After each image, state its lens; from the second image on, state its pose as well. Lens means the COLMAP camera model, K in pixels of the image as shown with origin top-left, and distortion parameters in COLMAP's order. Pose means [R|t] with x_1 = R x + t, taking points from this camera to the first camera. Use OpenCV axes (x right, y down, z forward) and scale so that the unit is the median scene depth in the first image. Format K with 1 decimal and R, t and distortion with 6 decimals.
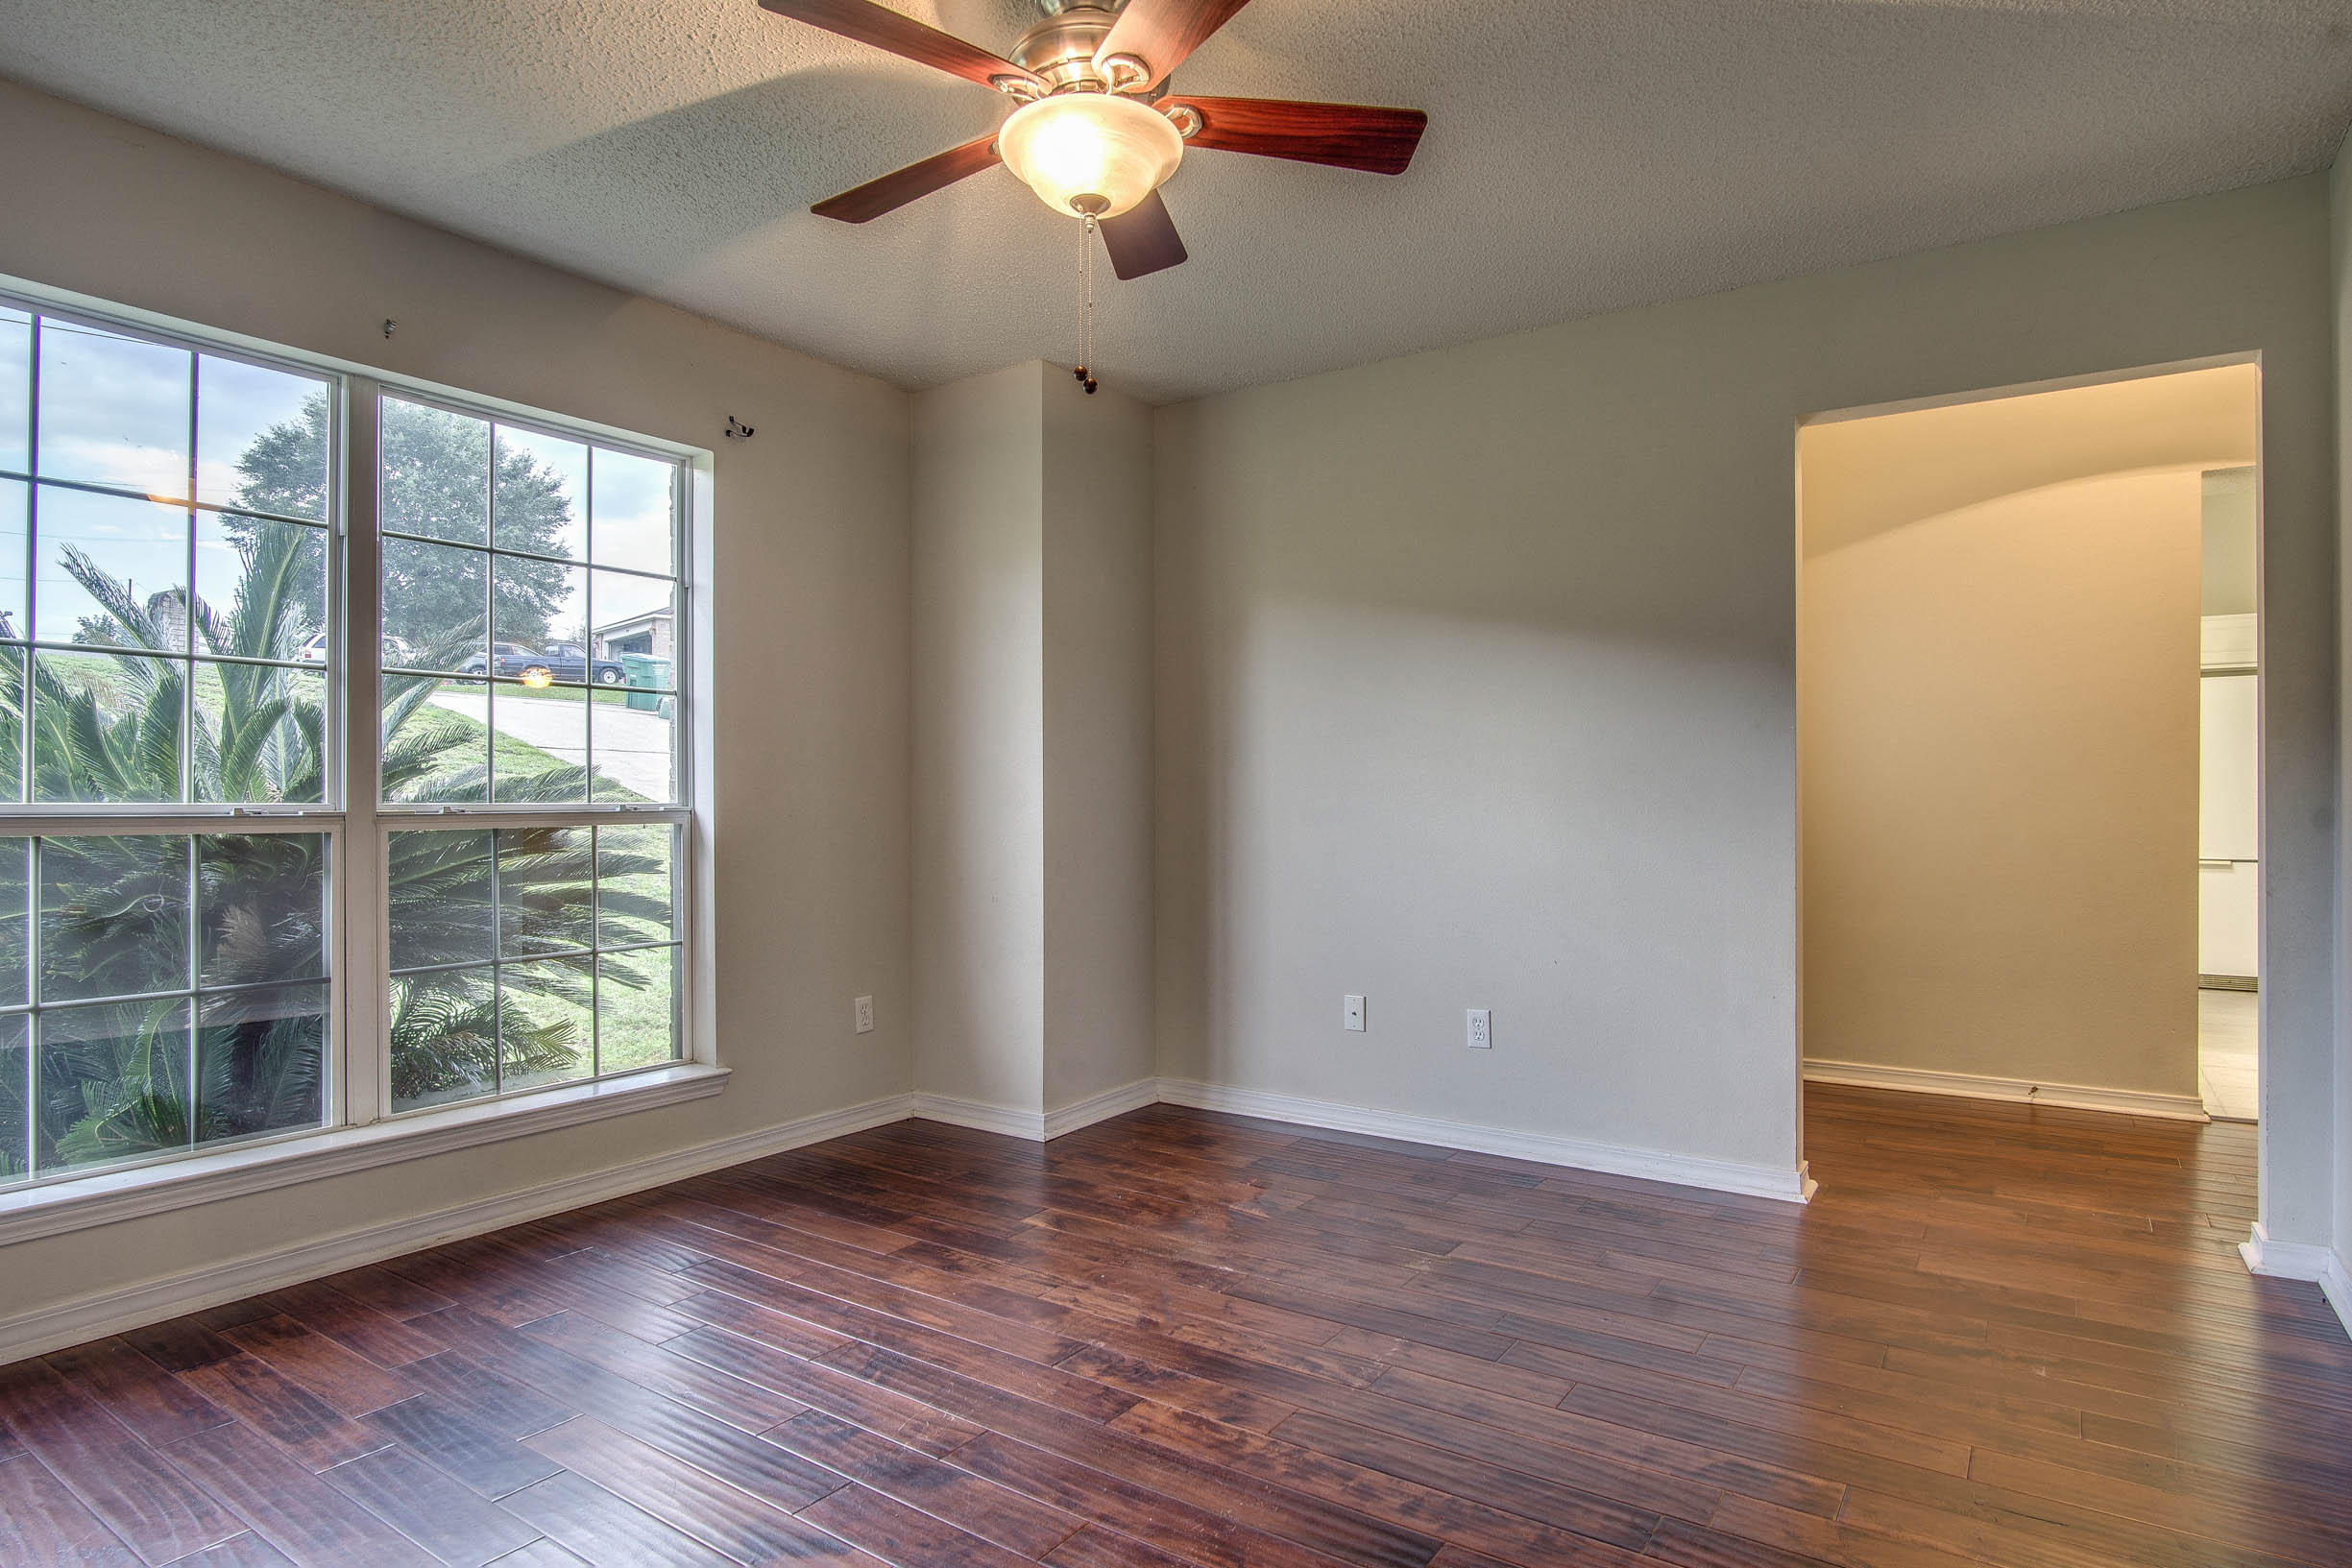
lens RADIAL K [[1265.1, 0, 1165.9], [0, 1265.1, 766.8], [0, 0, 1]] dist [-0.036055, 0.008987]
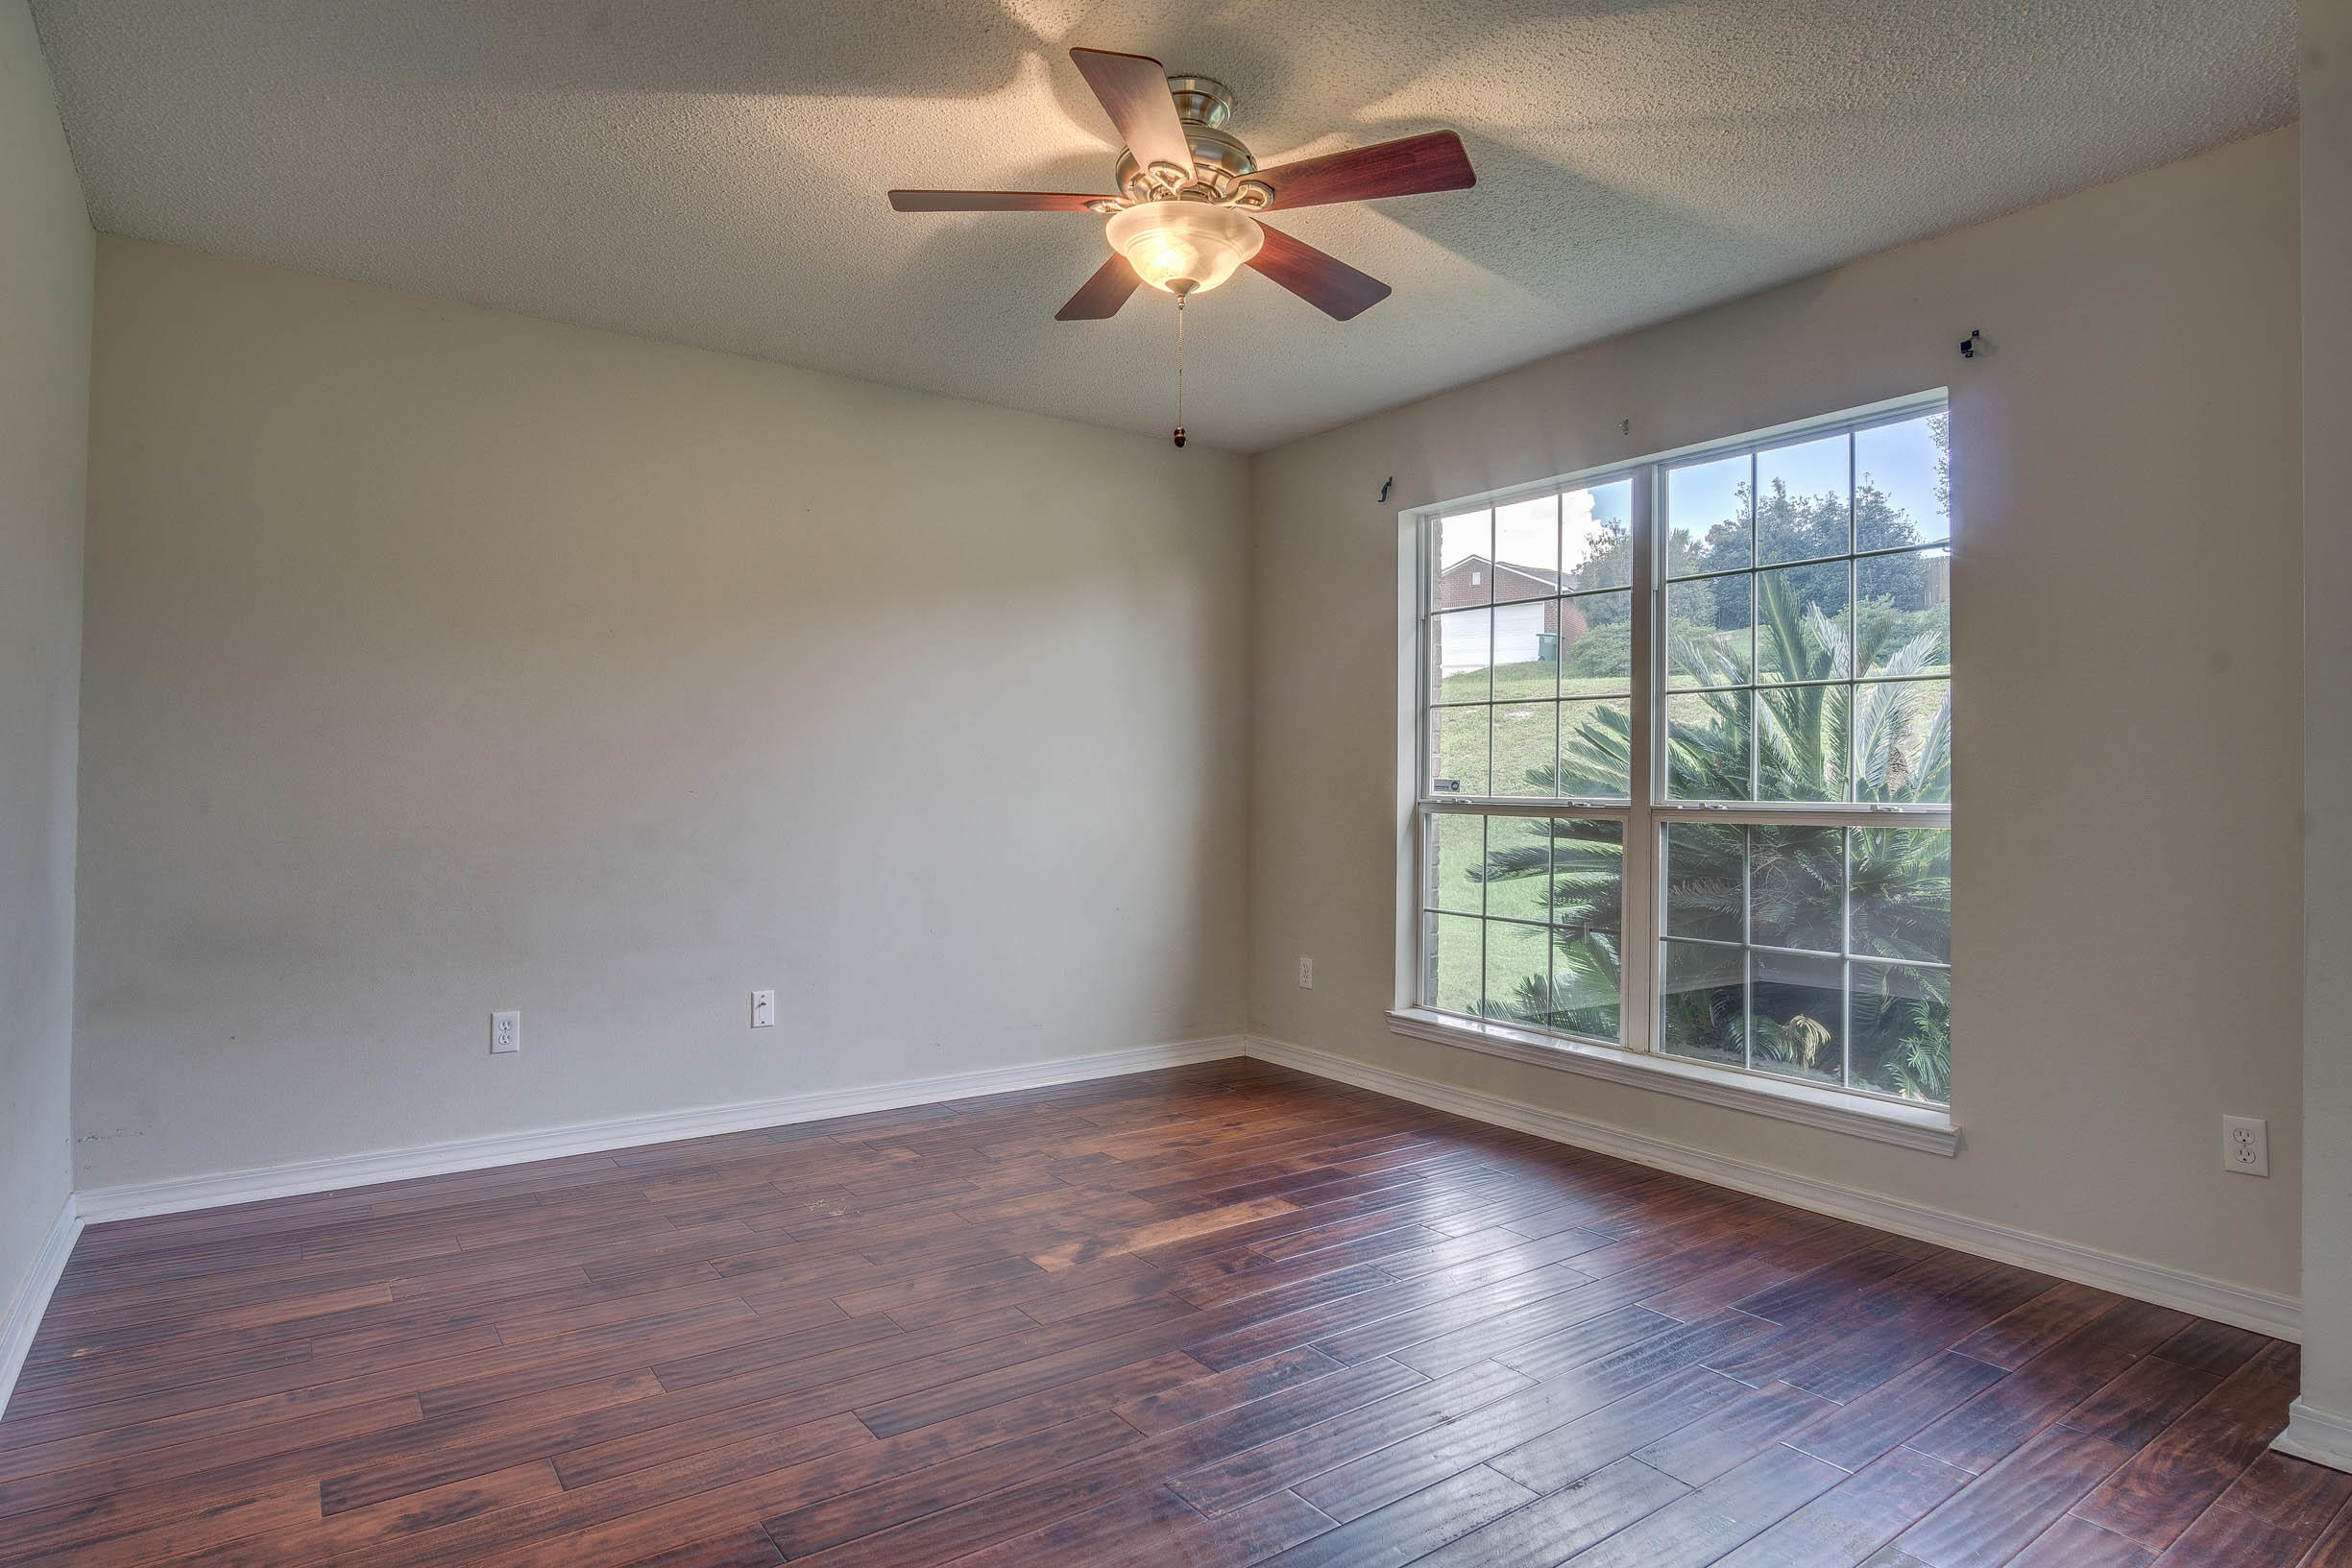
lens RADIAL K [[1265.1, 0, 1165.9], [0, 1265.1, 766.8], [0, 0, 1]] dist [-0.036055, 0.008987]
pose [[-0.335259, -0.014189, -0.942019, 0.672353], [0.017253, 0.999626, -0.021197, 0.012043], [0.941968, -0.023359, -0.334889, 0.893921]]
